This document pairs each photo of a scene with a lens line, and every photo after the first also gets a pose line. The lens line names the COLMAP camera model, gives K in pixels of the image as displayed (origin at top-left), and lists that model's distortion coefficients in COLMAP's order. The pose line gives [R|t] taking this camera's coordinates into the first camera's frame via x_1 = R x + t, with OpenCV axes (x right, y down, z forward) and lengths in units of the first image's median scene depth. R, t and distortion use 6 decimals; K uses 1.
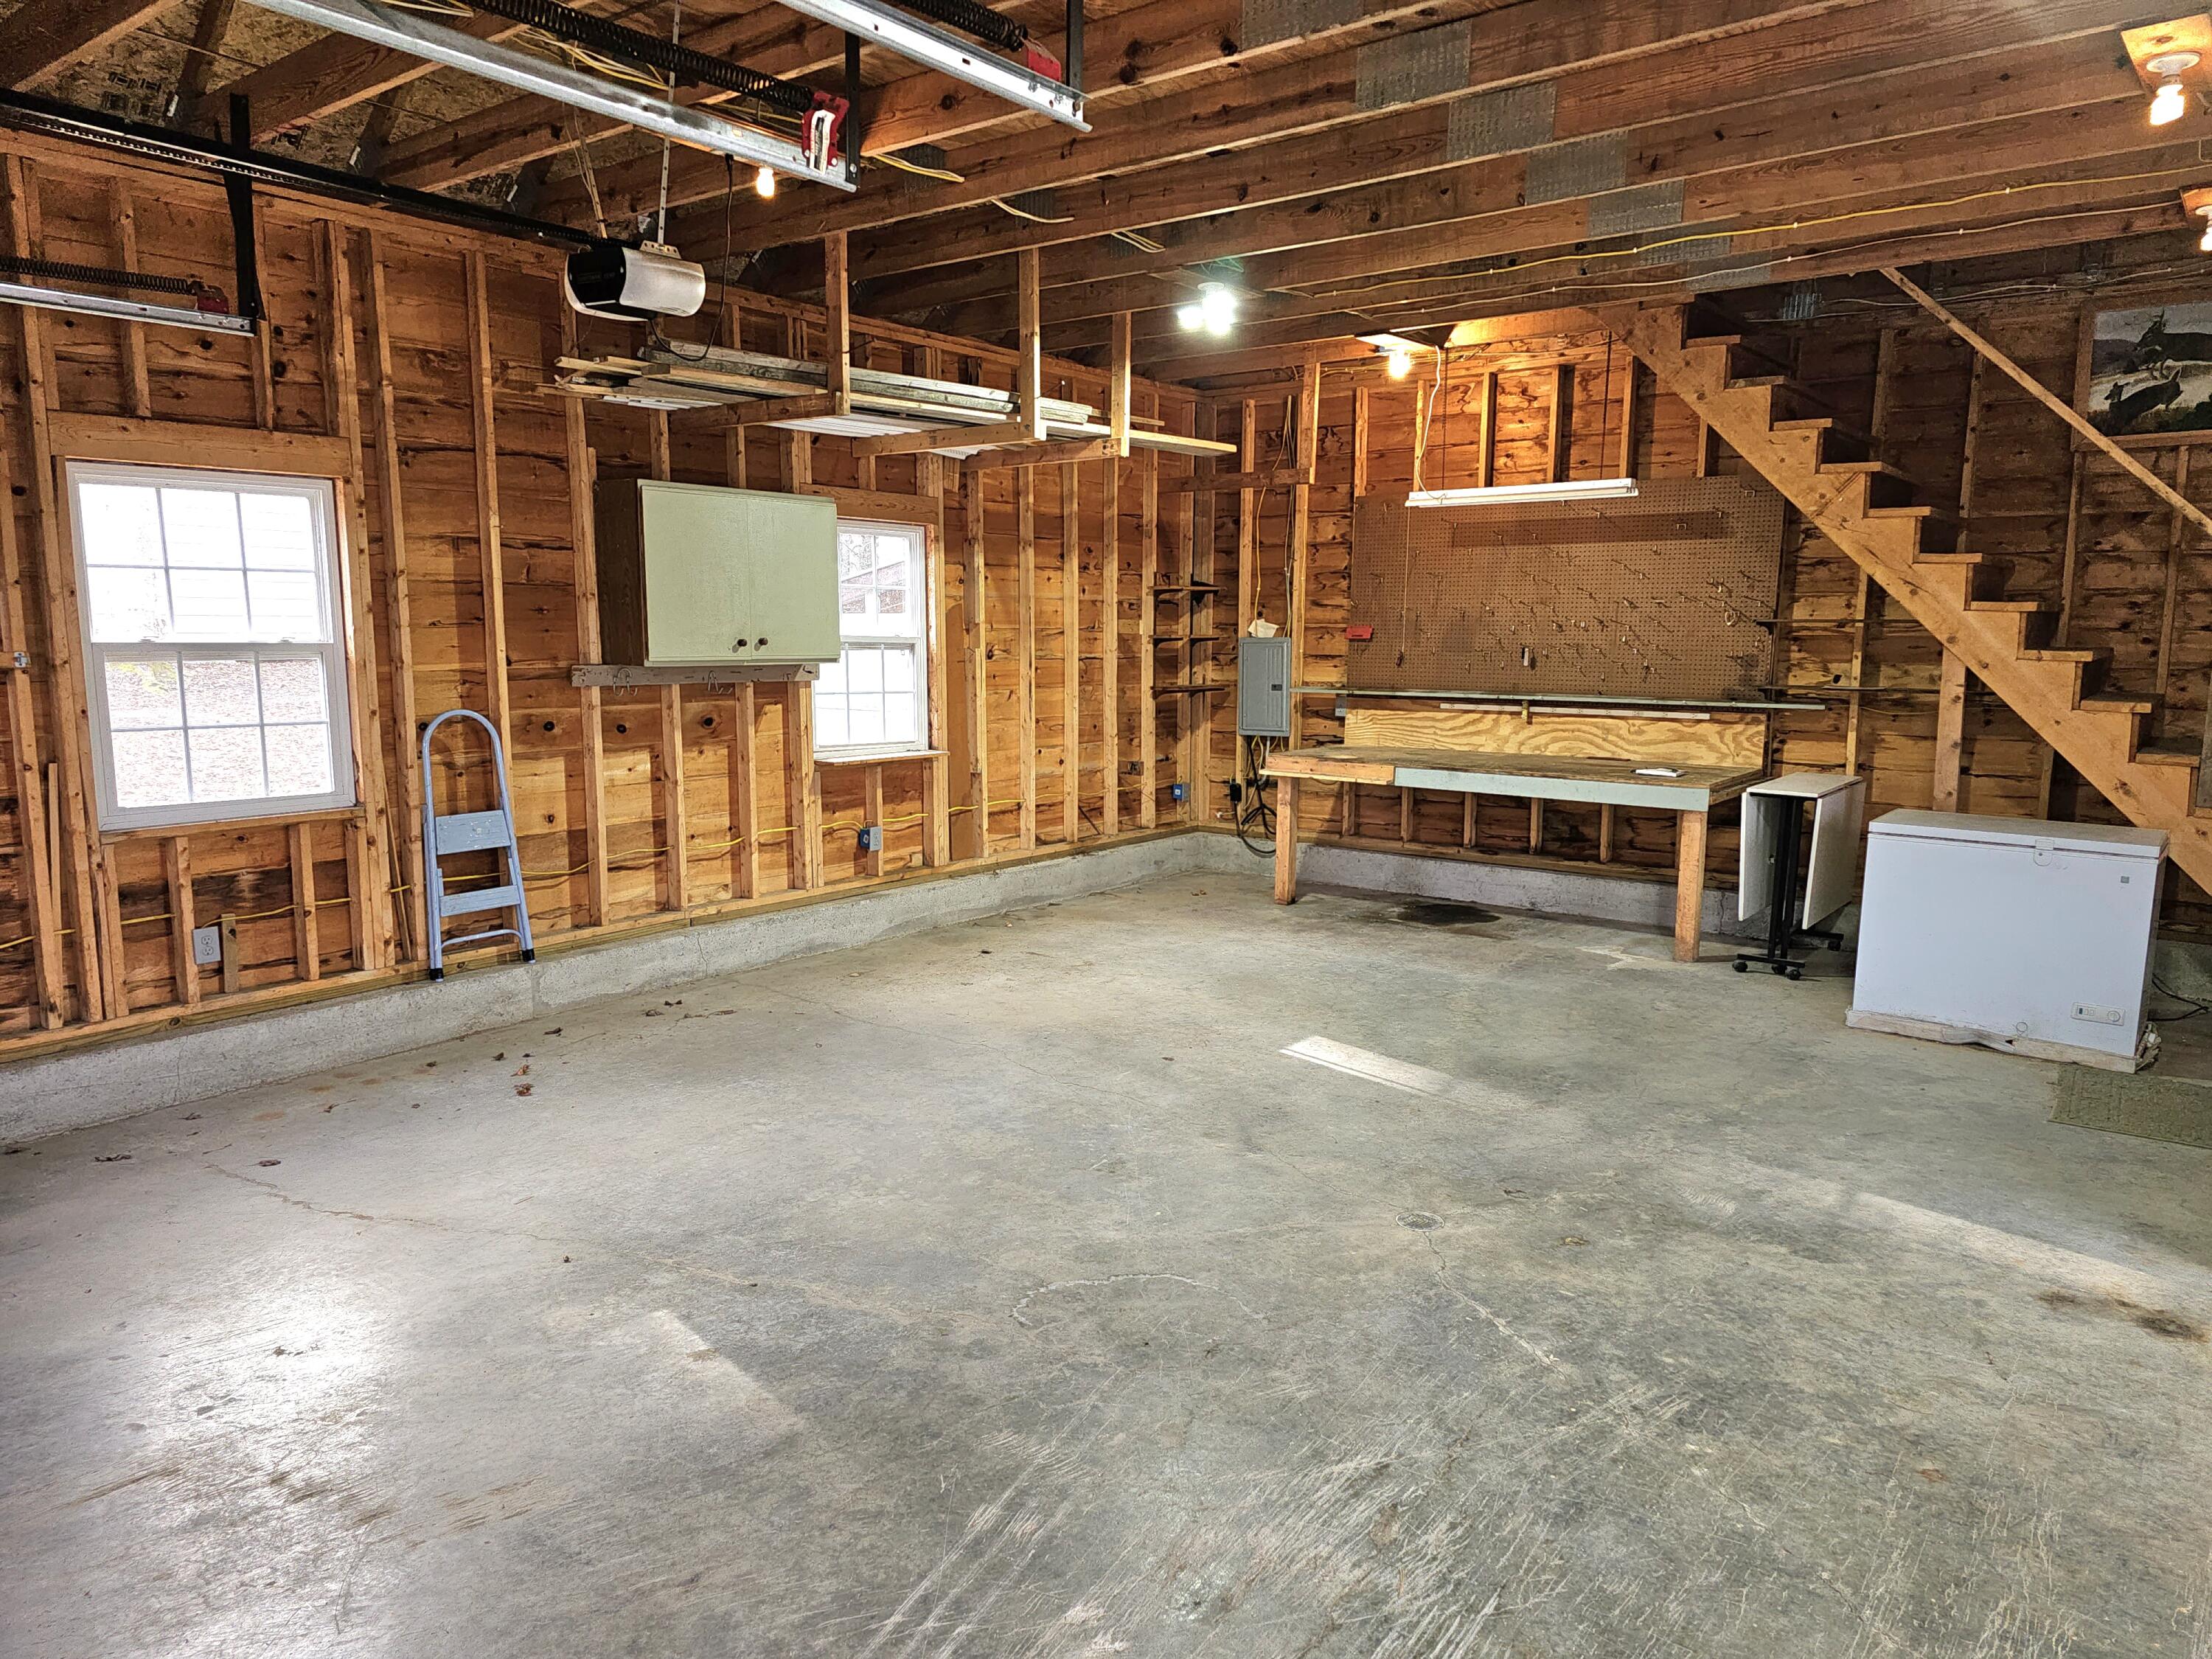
lens RADIAL K [[1467.6, 0, 1102.6], [0, 1467.6, 842.0], [0, 0, 1]] dist [0.073765, -0.066946]
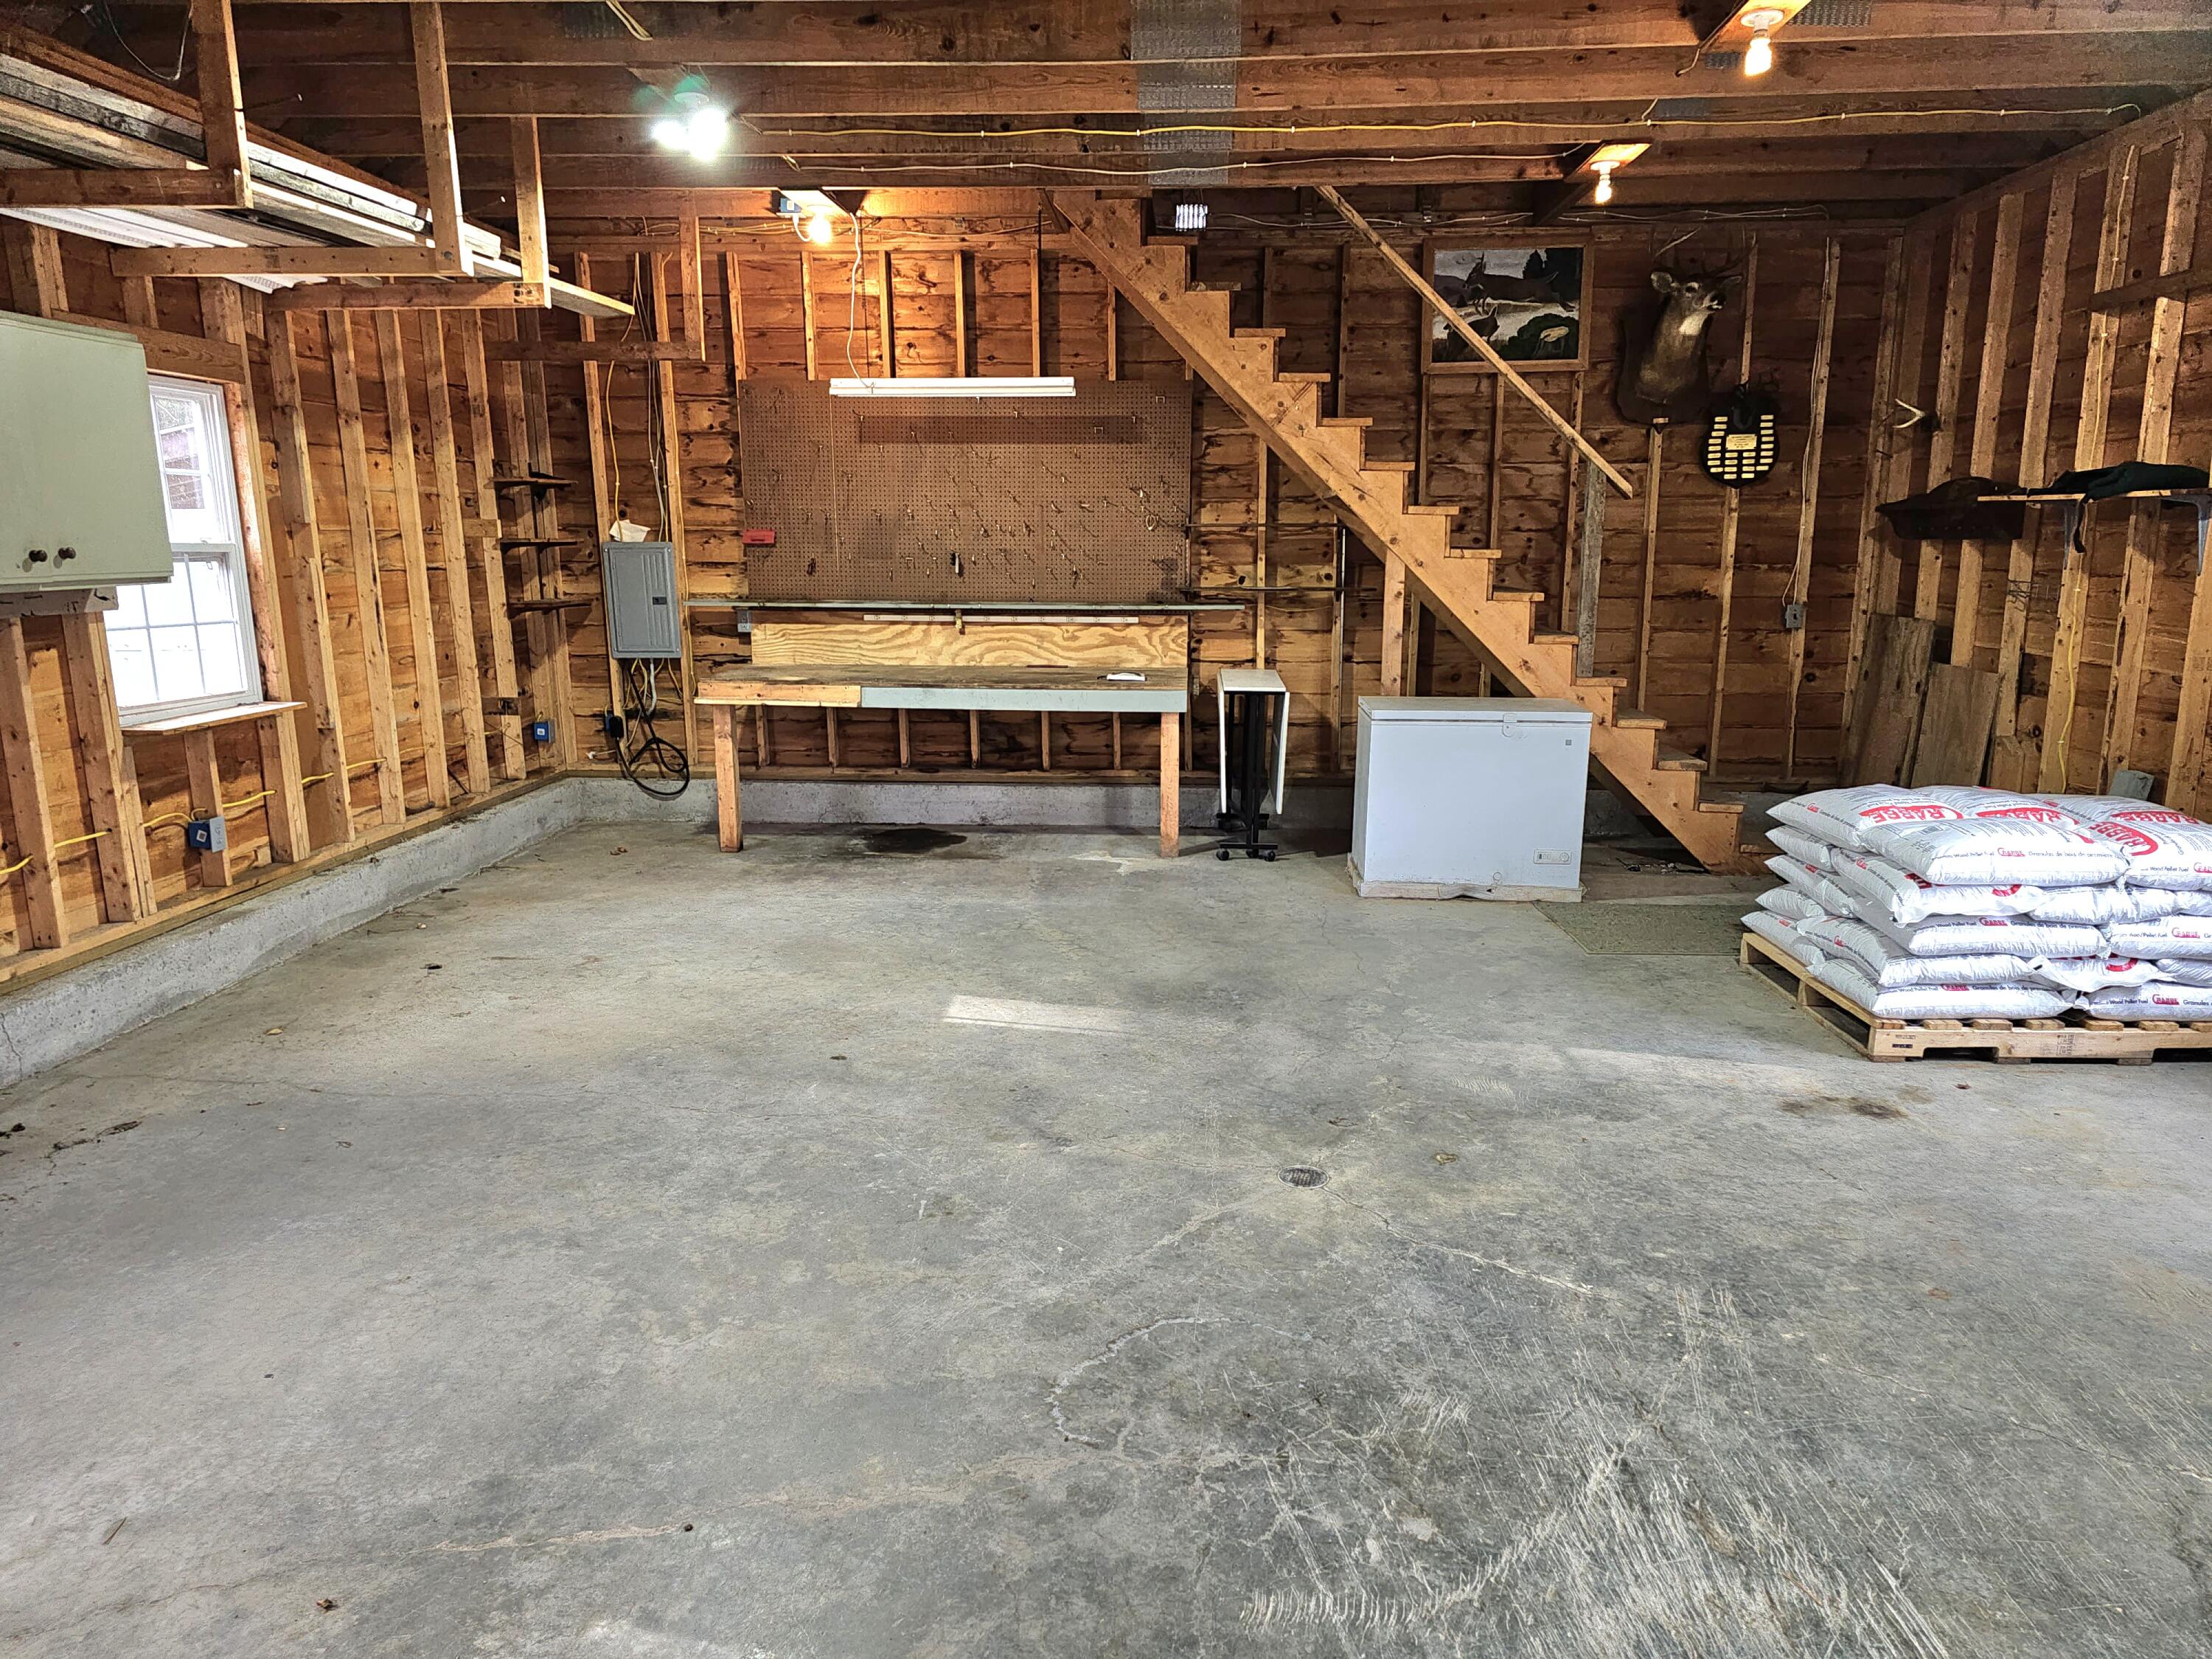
lens RADIAL K [[1467.6, 0, 1125.2], [0, 1467.6, 839.0], [0, 0, 1]] dist [0.073765, -0.066946]
pose [[0.820754, -0.122593, 0.557973, -0.244657], [0.088892, 0.992213, 0.087245, -0.029337], [-0.564324, -0.022008, 0.825260, 0.205028]]
